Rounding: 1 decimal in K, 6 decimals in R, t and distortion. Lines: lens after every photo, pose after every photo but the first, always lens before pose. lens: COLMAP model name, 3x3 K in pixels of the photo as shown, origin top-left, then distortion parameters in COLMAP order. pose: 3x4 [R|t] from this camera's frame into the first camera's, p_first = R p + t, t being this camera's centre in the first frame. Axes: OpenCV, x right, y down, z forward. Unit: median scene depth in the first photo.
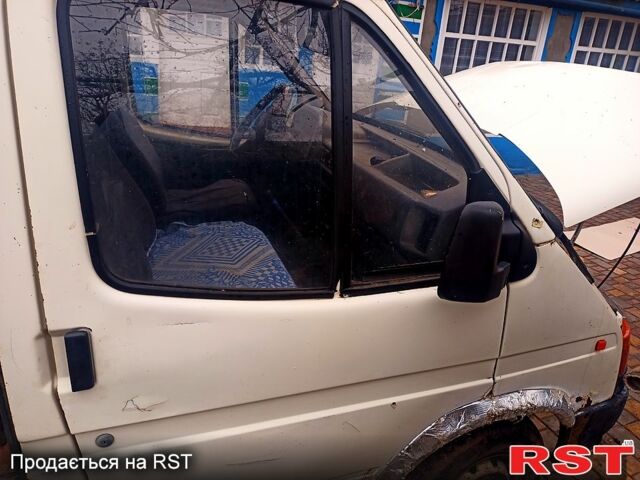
lens RADIAL K [[488.3, 0, 319.7], [0, 488.3, 241.7], [0, 0, 1]] dist [-0.003970, -0.000344]
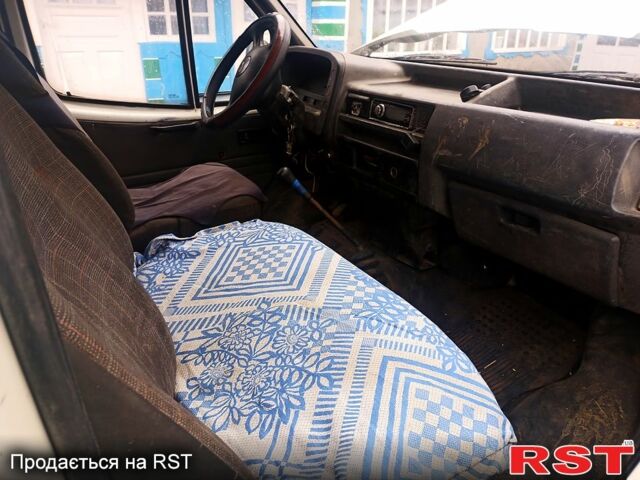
lens RADIAL K [[488.3, 0, 319.4], [0, 488.3, 239.5], [0, 0, 1]] dist [-0.003970, -0.000344]
pose [[0.970313, -0.161163, 0.180328, -0.223355], [0.156907, 0.986893, 0.037716, -0.029337], [-0.184043, -0.008302, 0.982883, 0.372333]]
